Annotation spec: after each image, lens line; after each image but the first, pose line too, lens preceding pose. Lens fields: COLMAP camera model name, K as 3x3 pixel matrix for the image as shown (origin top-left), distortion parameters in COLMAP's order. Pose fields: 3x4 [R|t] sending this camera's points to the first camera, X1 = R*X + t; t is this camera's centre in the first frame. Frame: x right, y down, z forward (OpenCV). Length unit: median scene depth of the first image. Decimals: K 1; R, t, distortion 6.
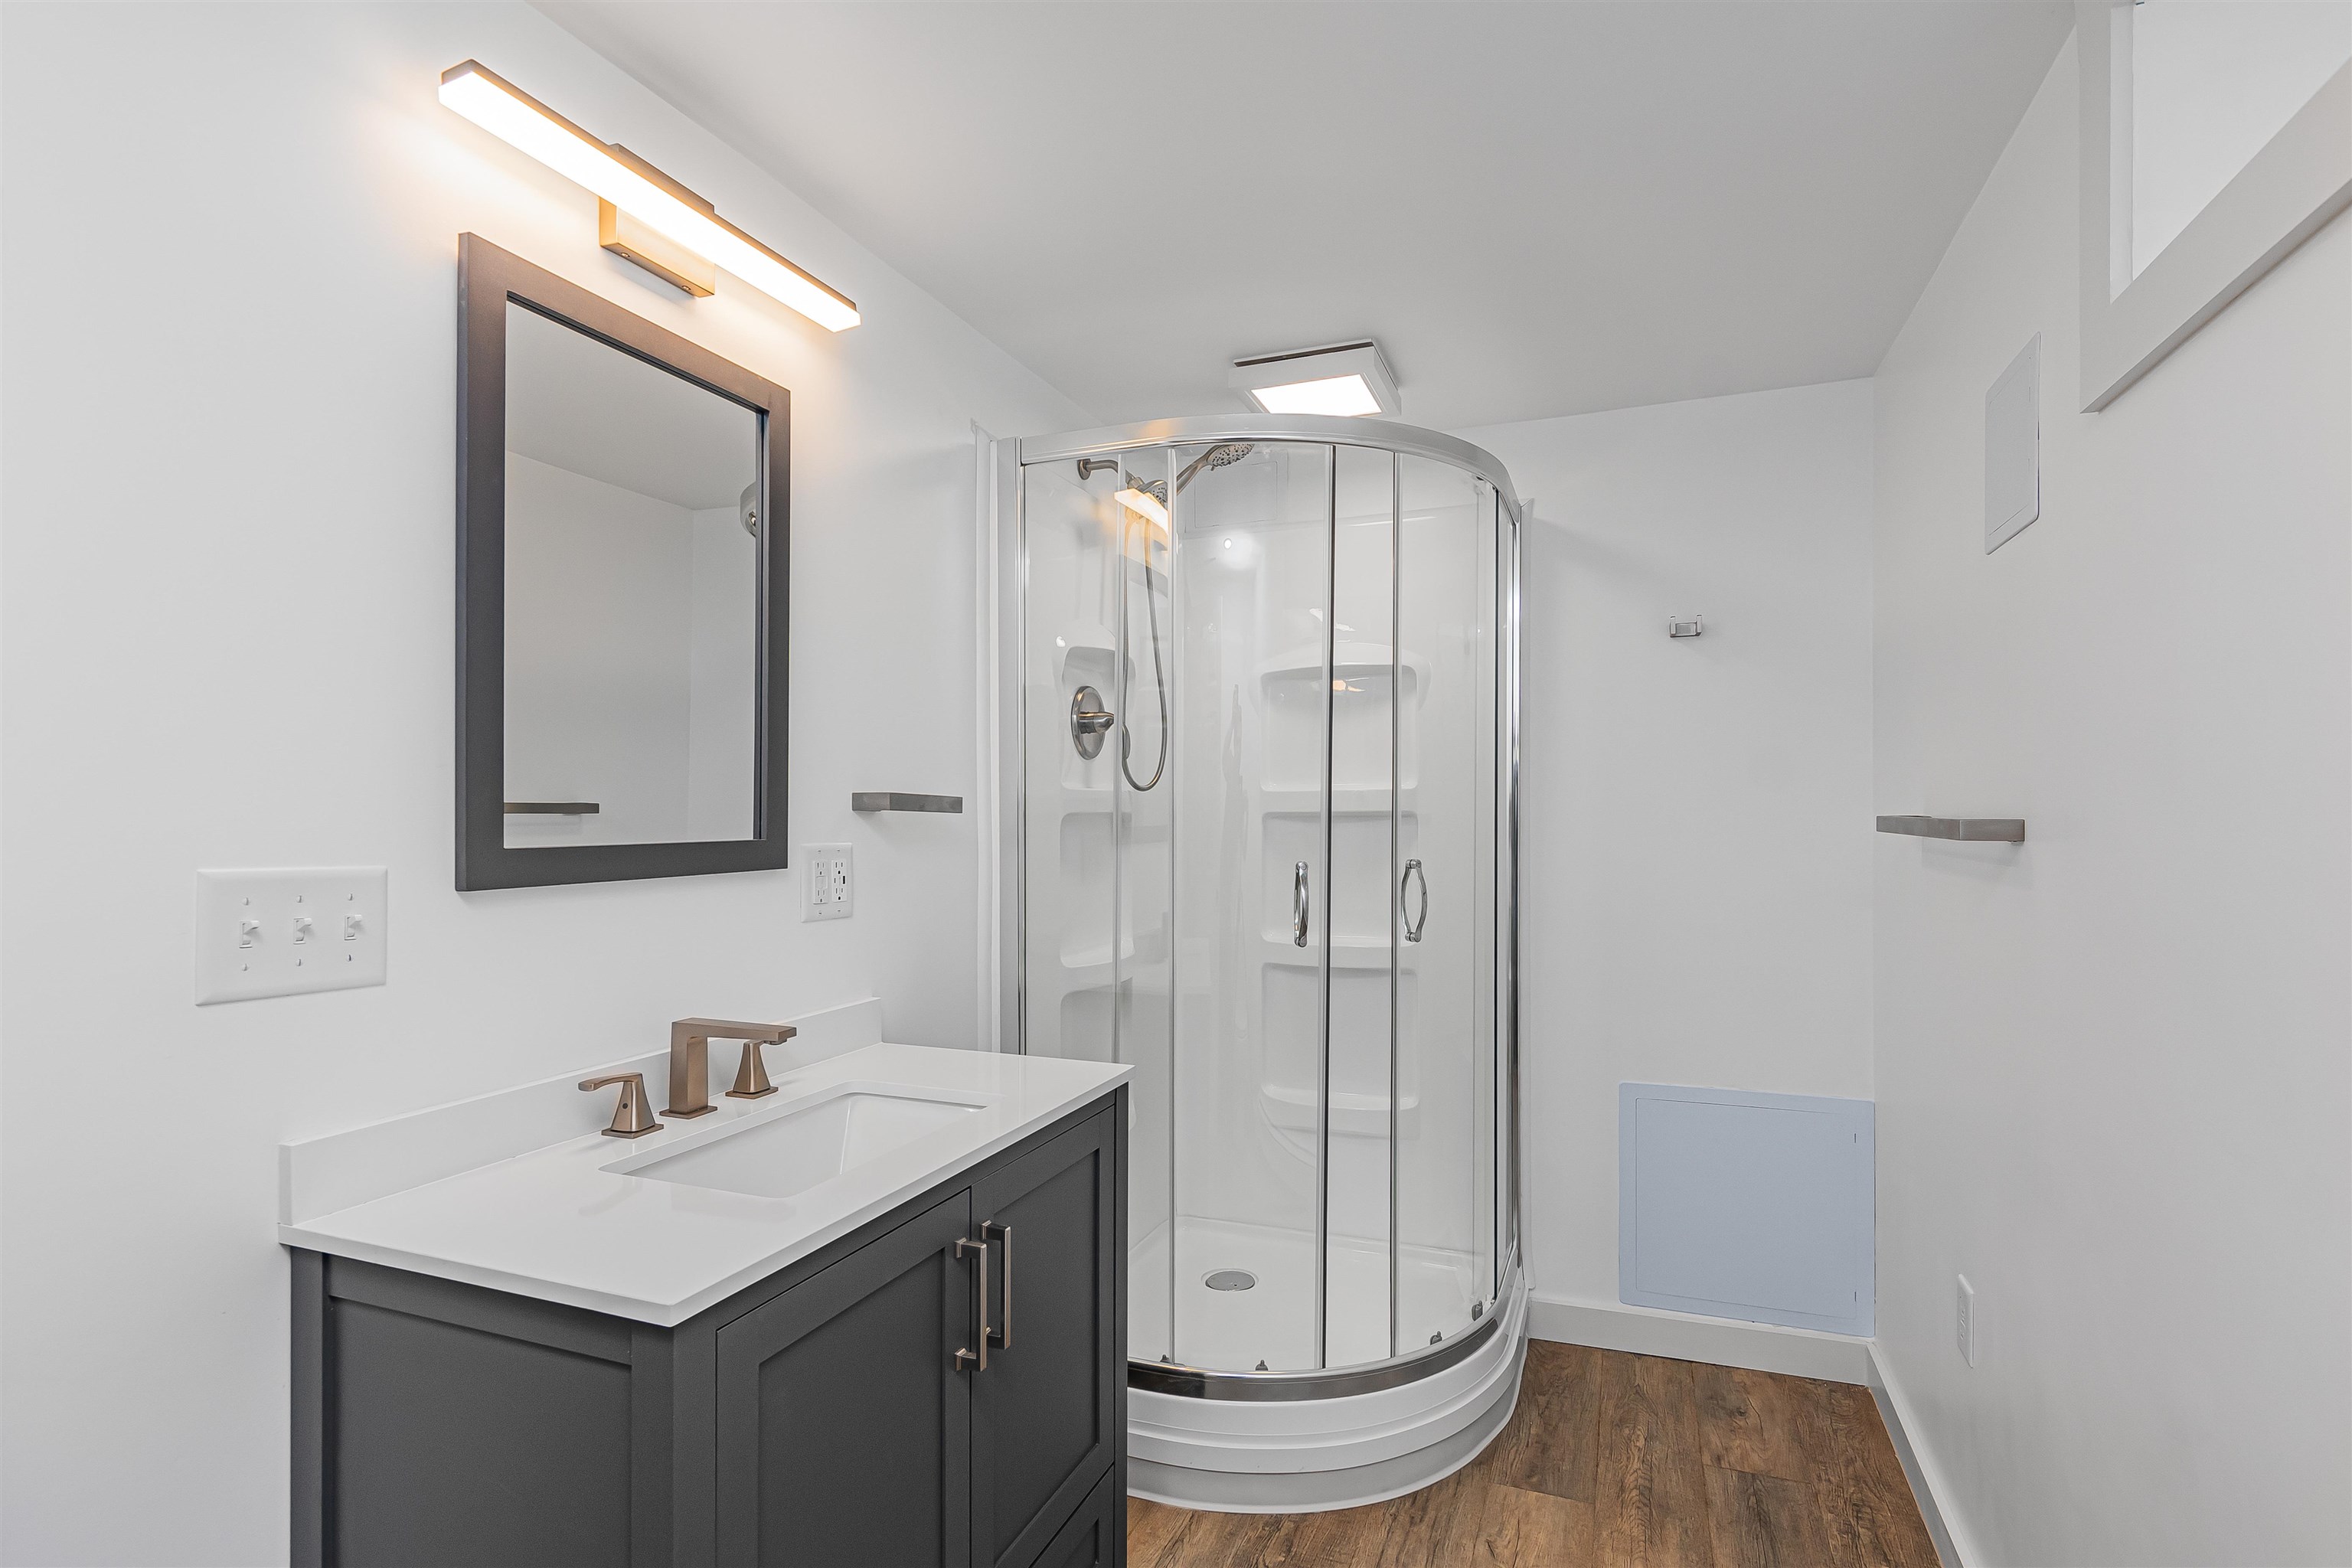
lens RADIAL K [[1135.0, 0, 1178.6], [0, 1135.0, 798.4], [0, 0, 1]] dist [-0.000052, 0.000665]
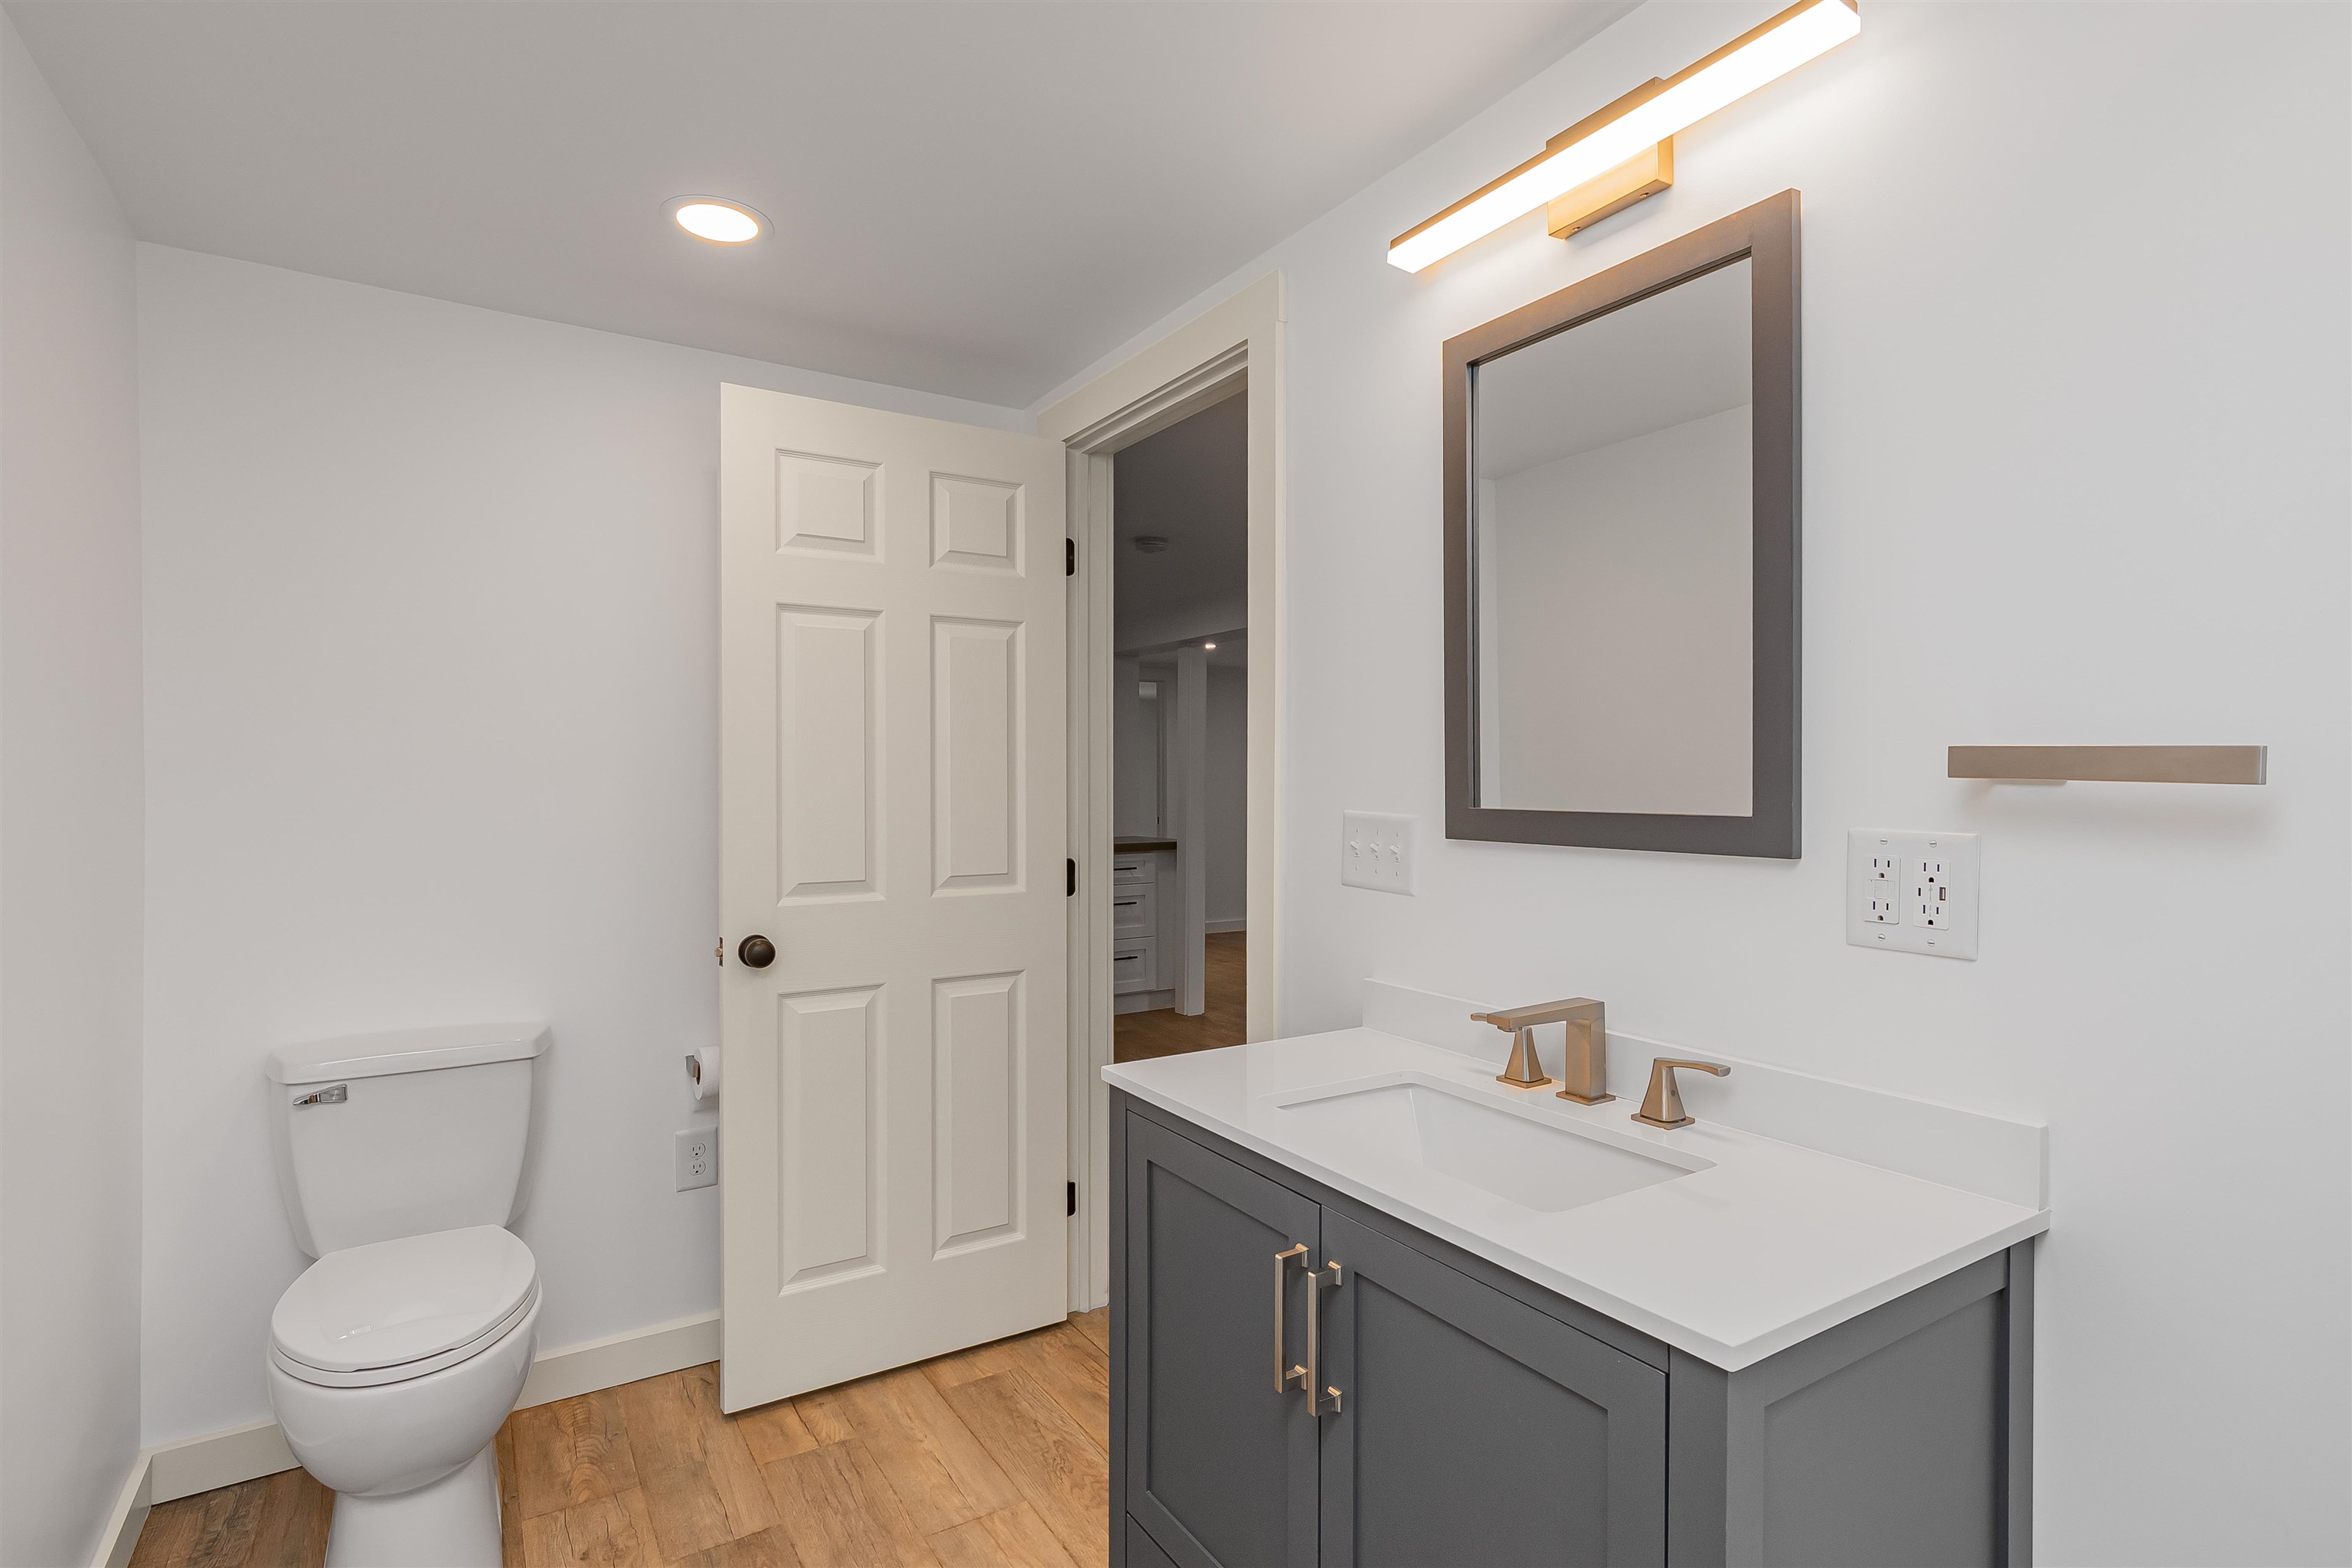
lens RADIAL K [[1135.0, 0, 1174.0], [0, 1135.0, 781.4], [0, 0, 1]] dist [-0.000052, 0.000665]
pose [[-0.589356, -0.005241, -0.807856, 0.473600], [0.001612, 0.999969, -0.007663, 0.018623], [0.807872, -0.005819, -0.589330, 1.144044]]
